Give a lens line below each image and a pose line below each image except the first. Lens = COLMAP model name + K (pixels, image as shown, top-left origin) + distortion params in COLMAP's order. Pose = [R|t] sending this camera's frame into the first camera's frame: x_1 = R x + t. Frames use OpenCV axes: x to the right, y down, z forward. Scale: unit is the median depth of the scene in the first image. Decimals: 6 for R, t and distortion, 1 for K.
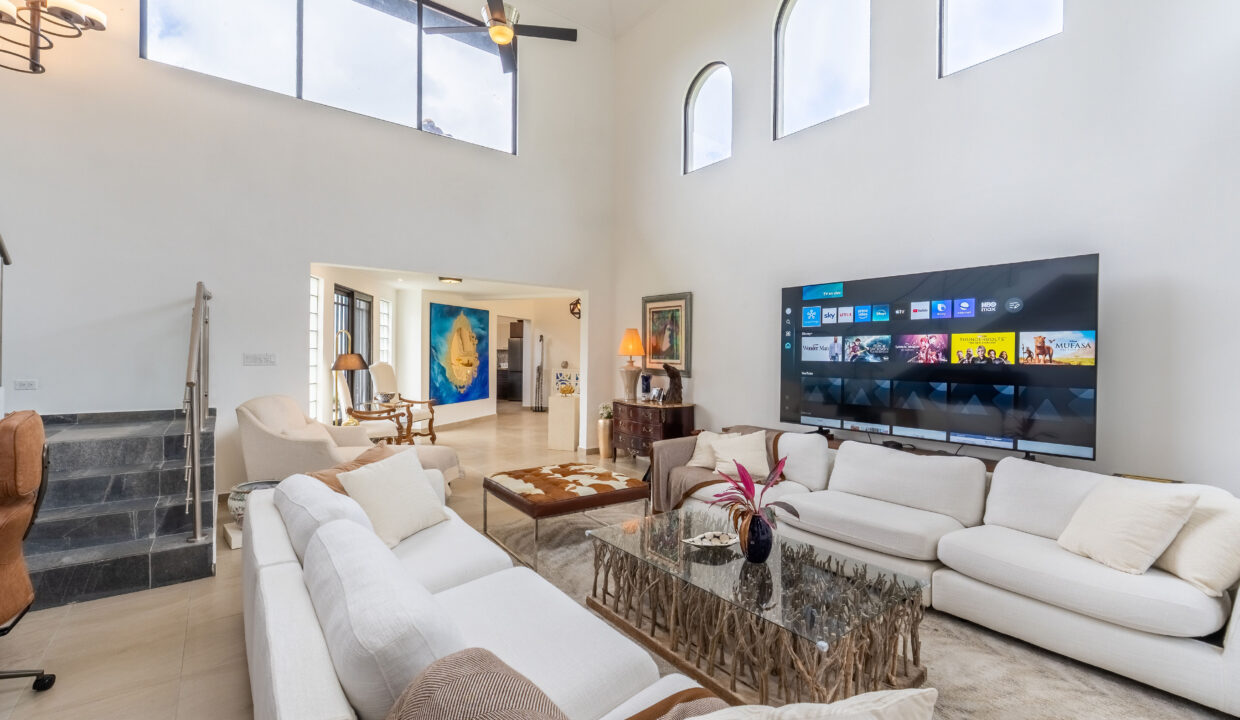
lens RADIAL K [[521.0, 0, 614.3], [0, 521.0, 360.4], [0, 0, 1]] dist [-0.001981, -0.002933]
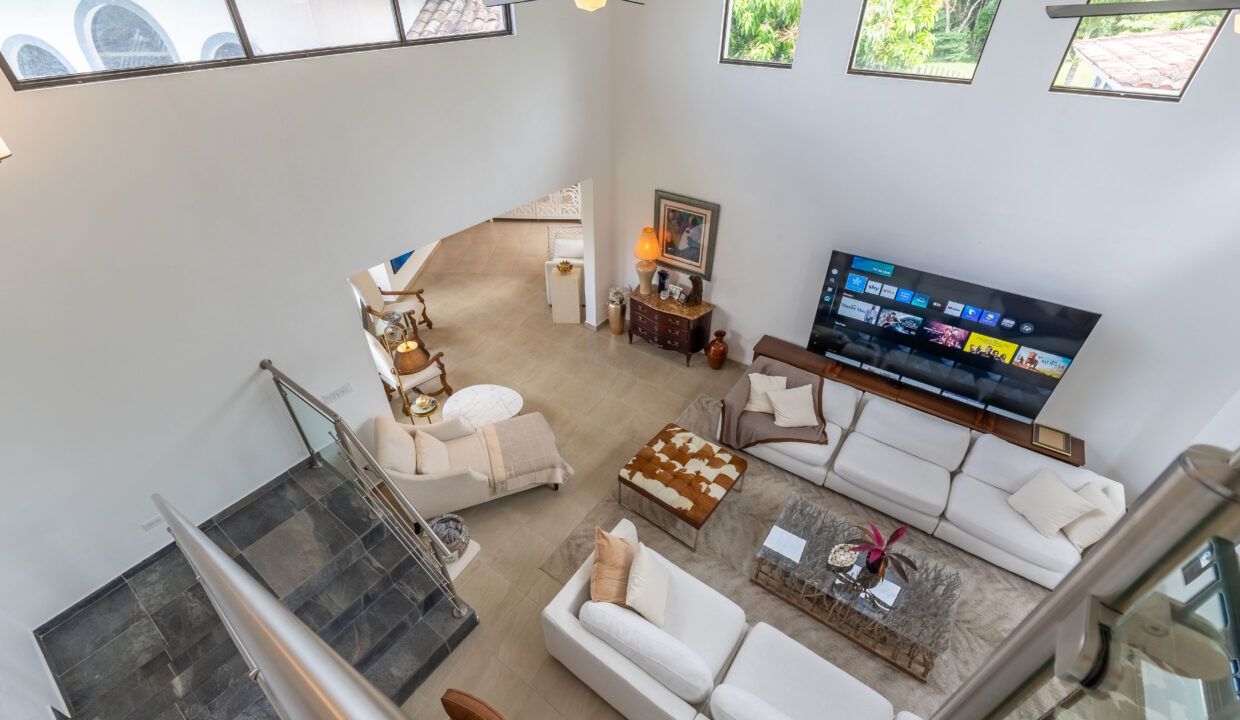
lens RADIAL K [[521.0, 0, 614.3], [0, 521.0, 360.4], [0, 0, 1]] dist [-0.001981, -0.002933]
pose [[0.956261, -0.186729, 0.225159, -0.451113], [0.017534, 0.804946, 0.593090, -0.678651], [-0.291988, -0.563201, 0.773012, 0.179559]]
